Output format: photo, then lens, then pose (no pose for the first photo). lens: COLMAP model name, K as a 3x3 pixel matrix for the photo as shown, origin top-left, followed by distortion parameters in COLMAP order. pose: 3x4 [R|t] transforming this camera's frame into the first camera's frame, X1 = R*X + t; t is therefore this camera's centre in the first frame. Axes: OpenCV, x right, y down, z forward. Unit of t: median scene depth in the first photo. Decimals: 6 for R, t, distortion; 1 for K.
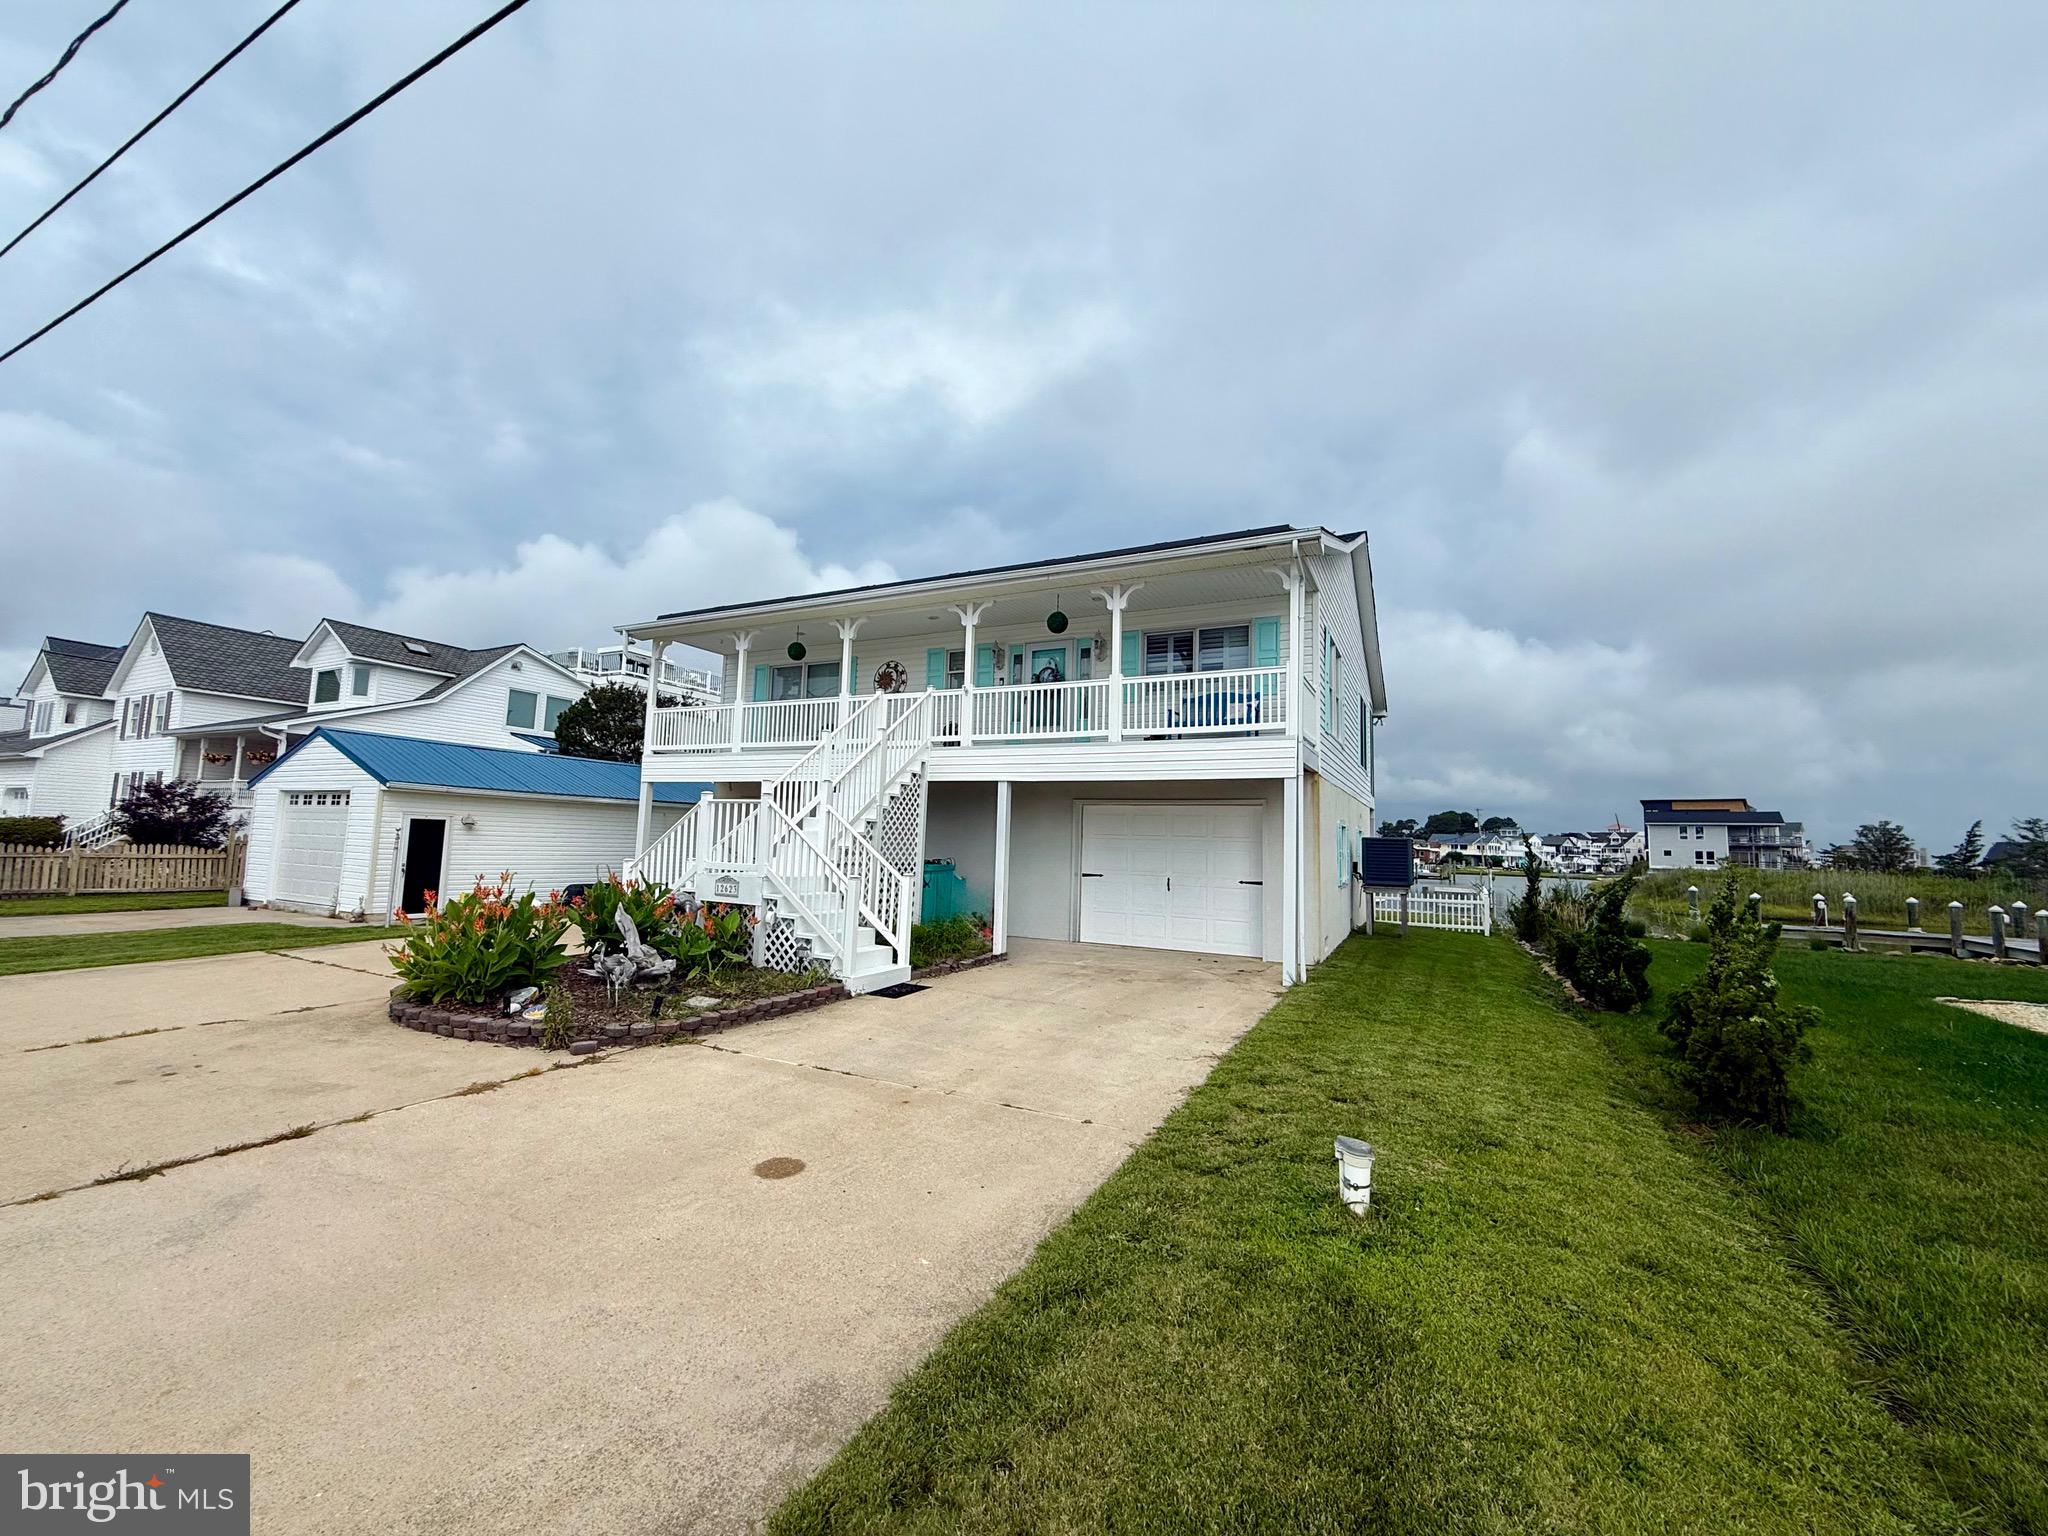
lens RADIAL K [[804.9, 0, 1009.9], [0, 804.9, 767.1], [0, 0, 1]] dist [0.003427, -0.000048]
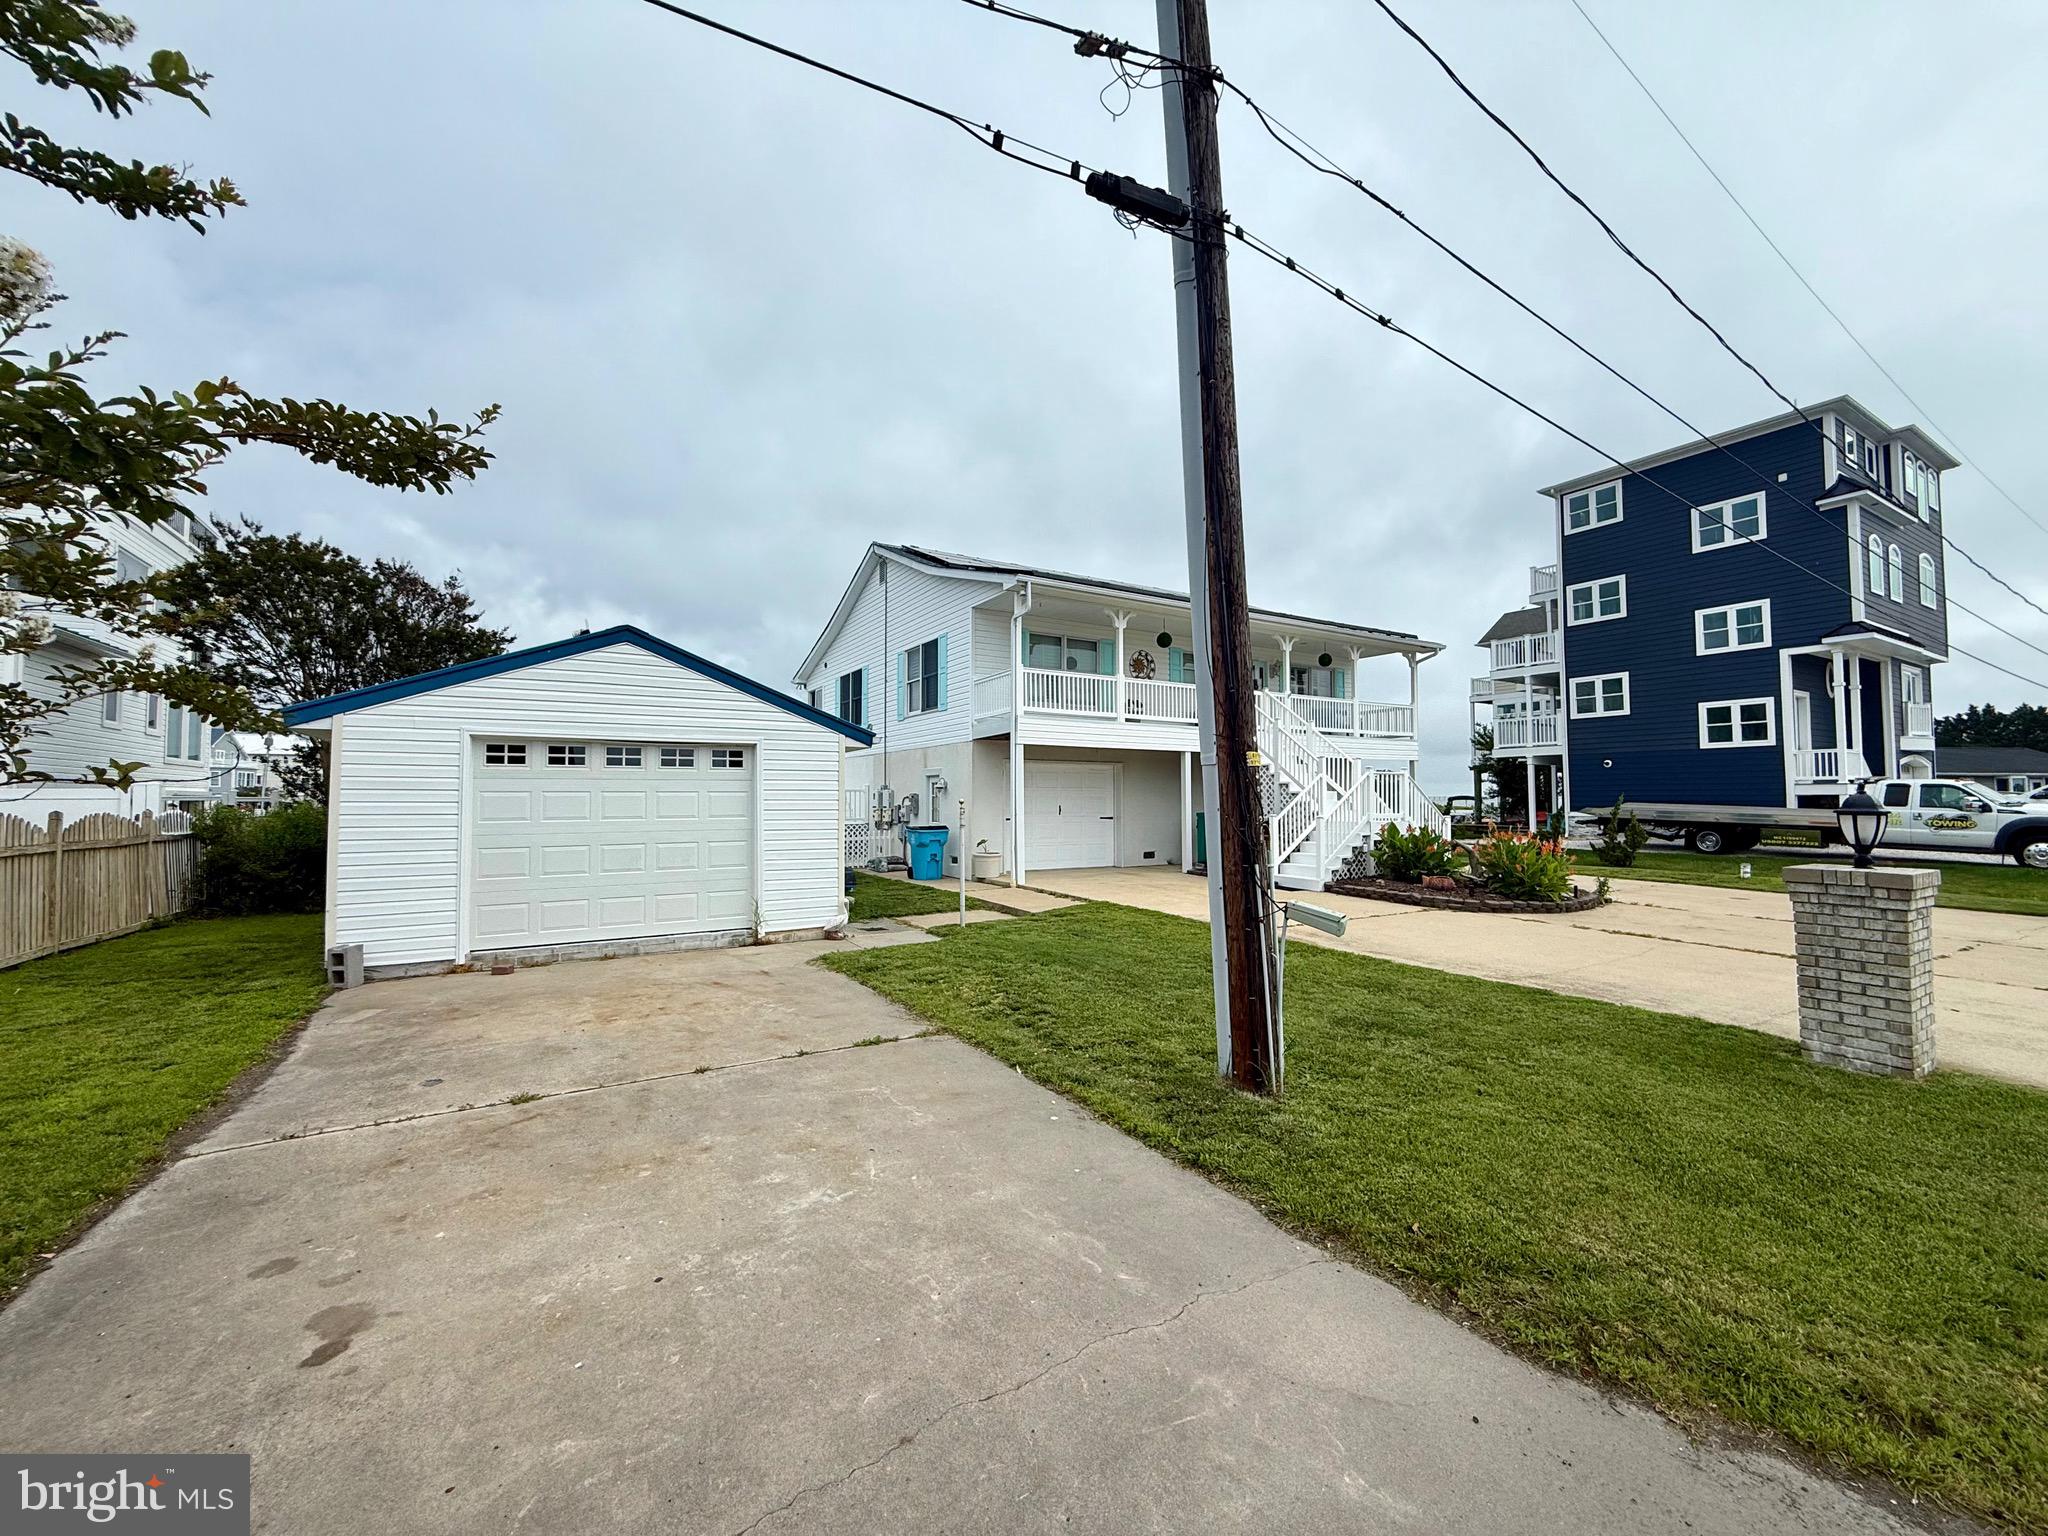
lens RADIAL K [[804.9, 0, 1026.0], [0, 804.9, 769.4], [0, 0, 1]] dist [0.003427, -0.000048]
pose [[0.524281, -0.000019, 0.851545, -1.214890], [-0.060263, 0.997492, 0.037125, 0.011187], [-0.849410, -0.070780, 0.522965, 0.463253]]
